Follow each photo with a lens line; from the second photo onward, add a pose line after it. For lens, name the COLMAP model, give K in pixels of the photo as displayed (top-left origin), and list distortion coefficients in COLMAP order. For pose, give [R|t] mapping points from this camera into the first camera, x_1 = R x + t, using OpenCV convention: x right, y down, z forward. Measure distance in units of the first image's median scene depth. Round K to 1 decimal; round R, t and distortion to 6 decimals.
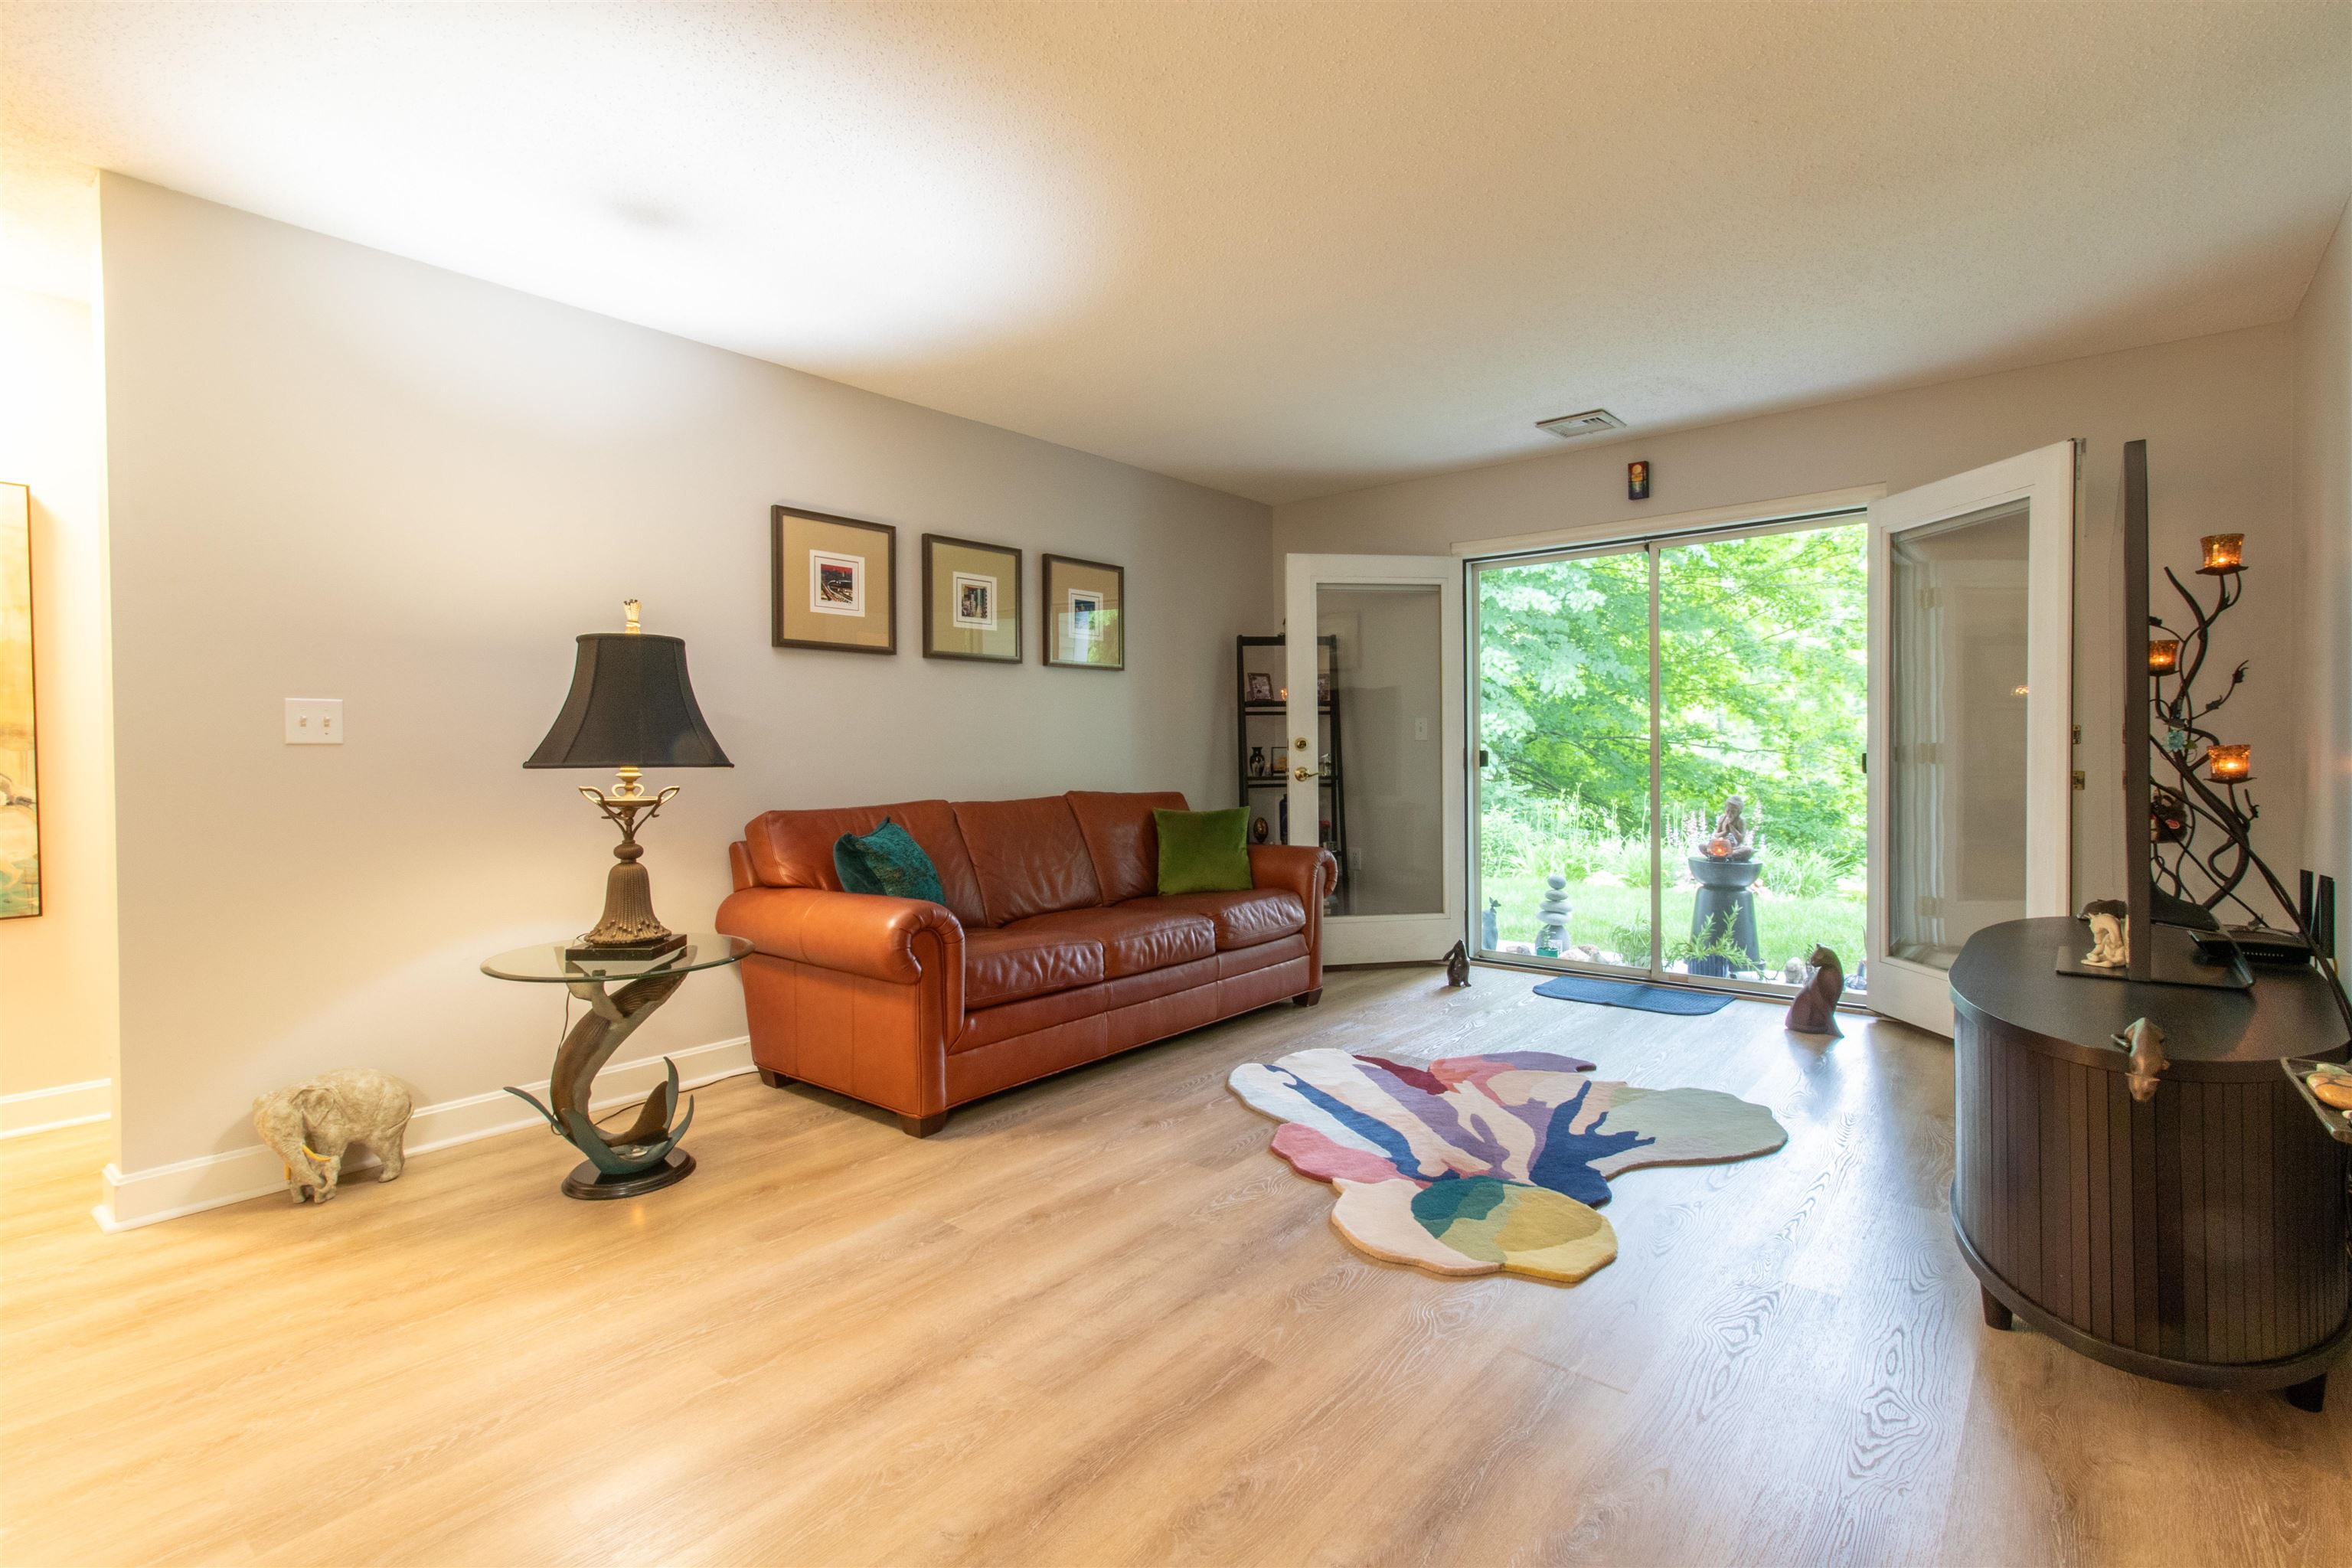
lens RADIAL K [[1083.5, 0, 1210.0], [0, 1083.5, 763.9], [0, 0, 1]] dist [0.008349, -0.000887]
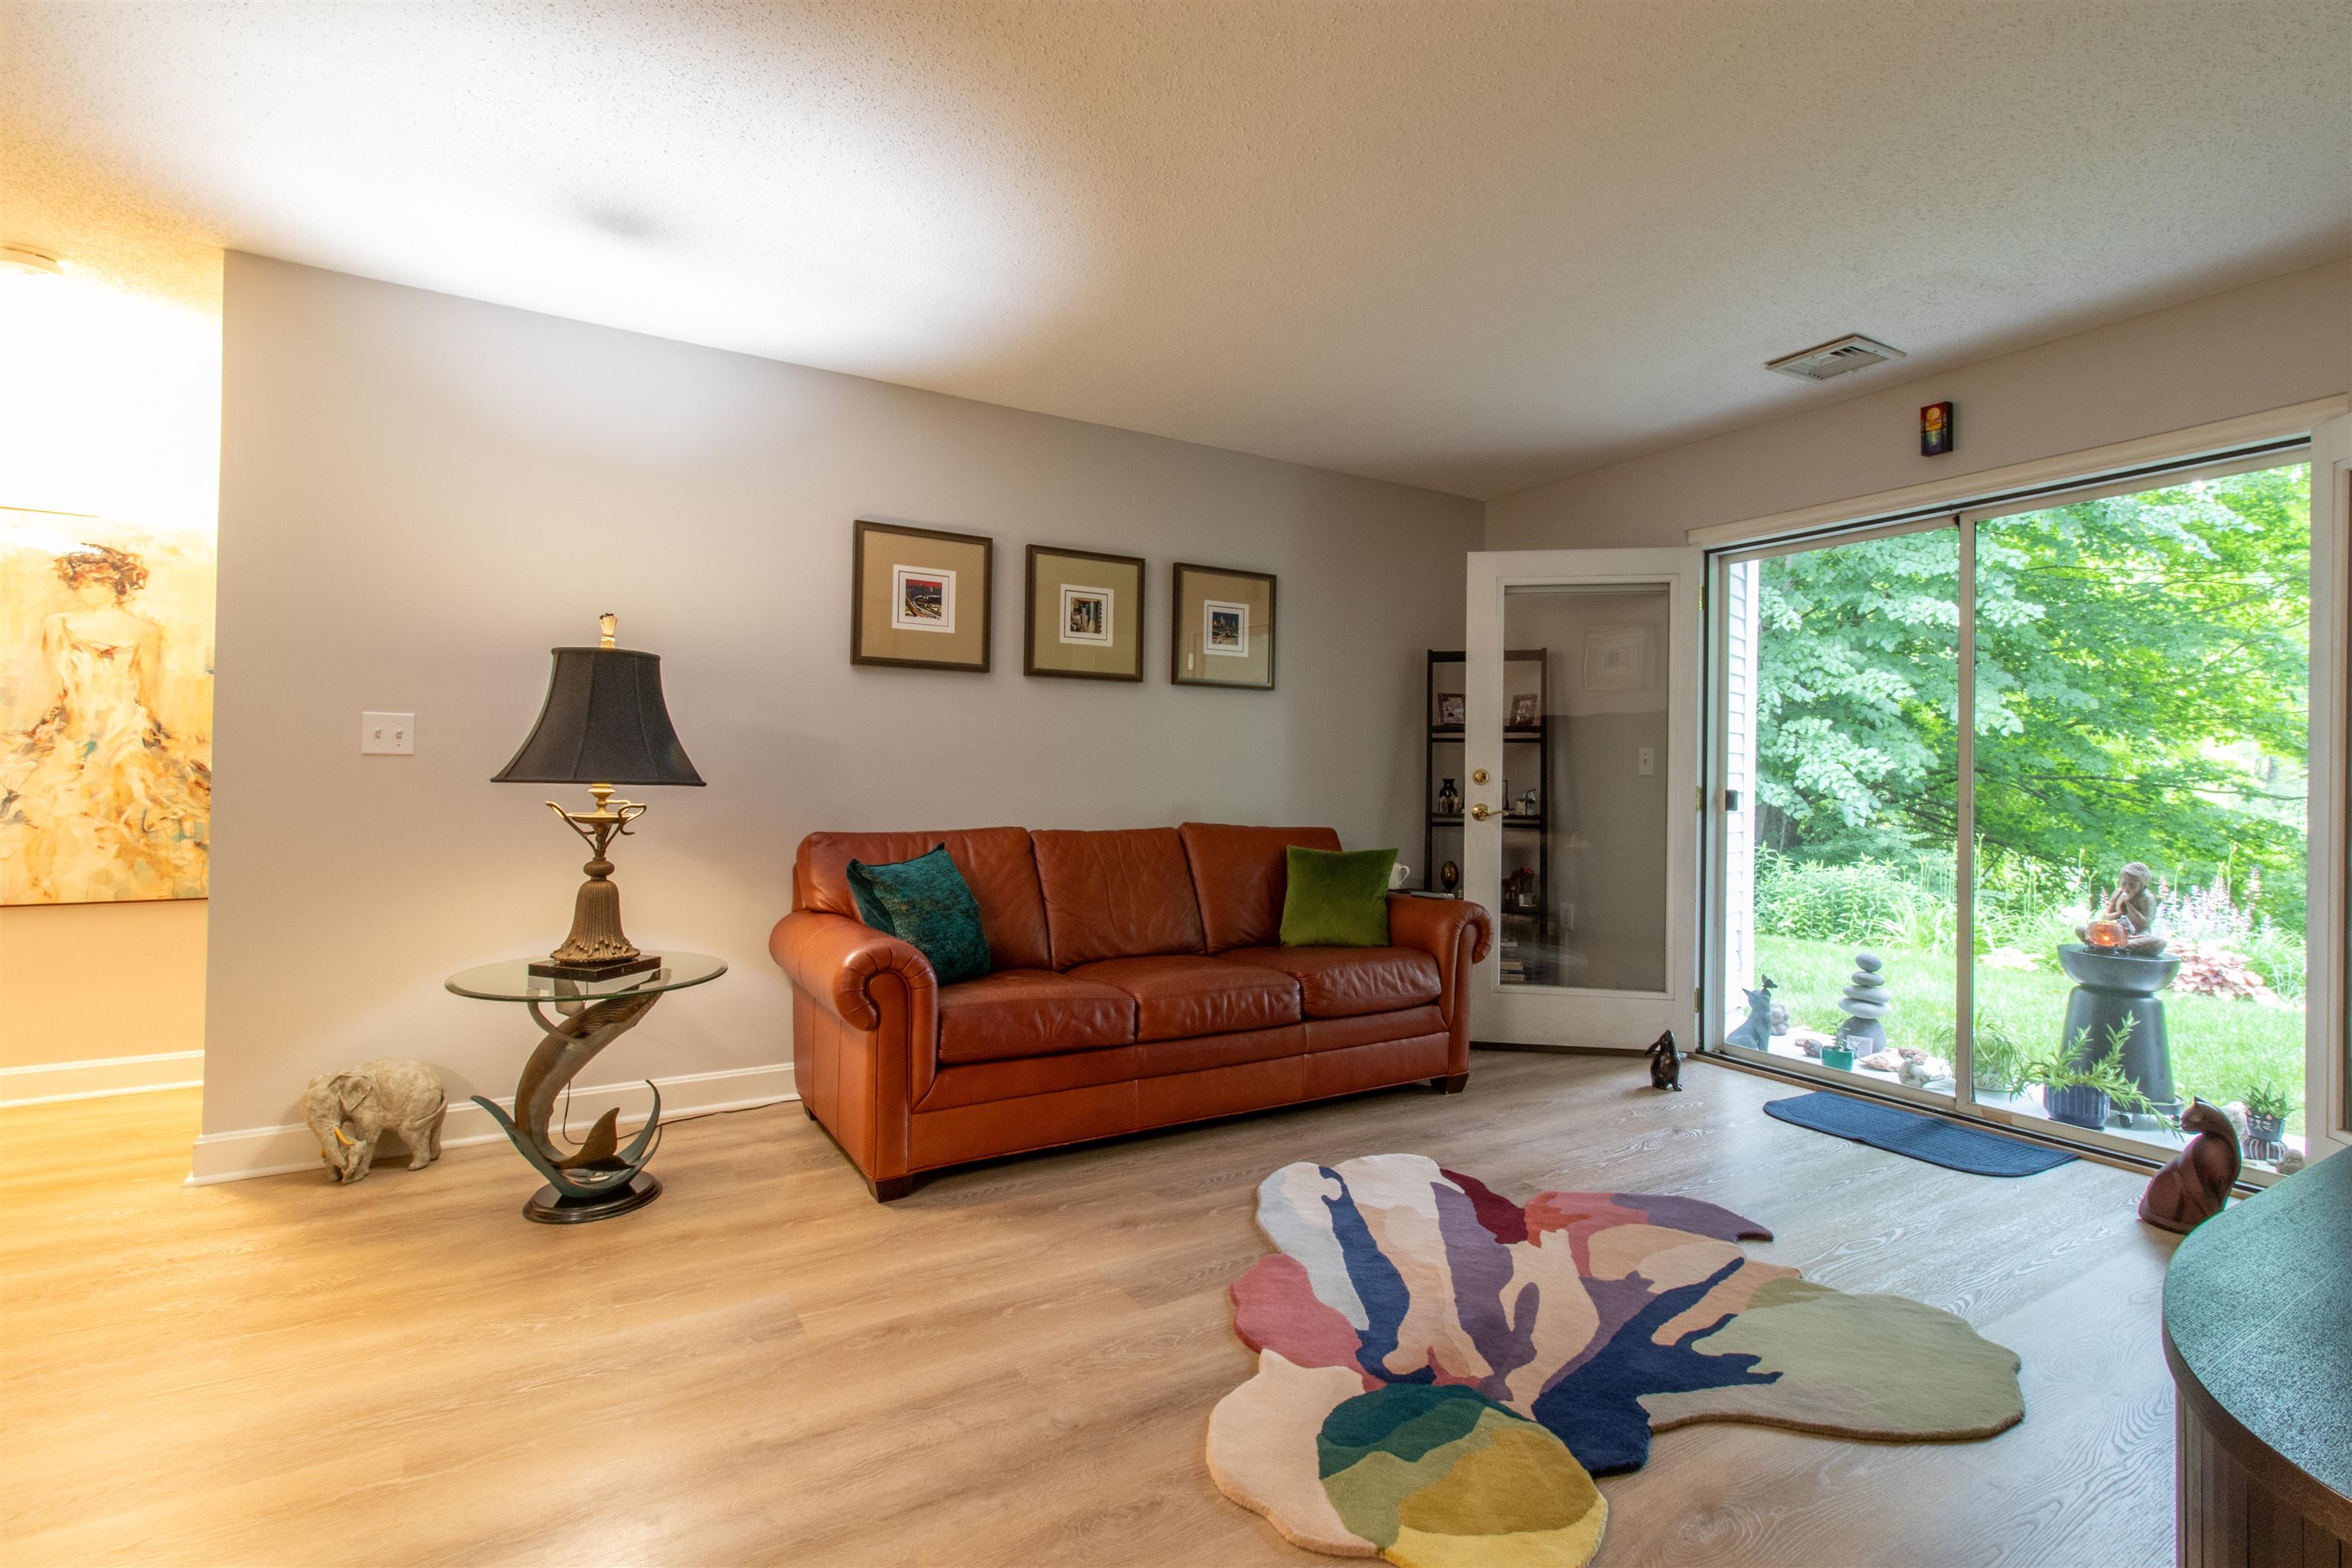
lens RADIAL K [[1083.5, 0, 1206.6], [0, 1083.5, 766.1], [0, 0, 1]] dist [0.008349, -0.000887]
pose [[0.942022, 0.020473, -0.334925, 0.245042], [-0.027867, 0.999462, -0.017285, -0.008516], [0.334391, 0.025617, 0.942086, 0.197860]]
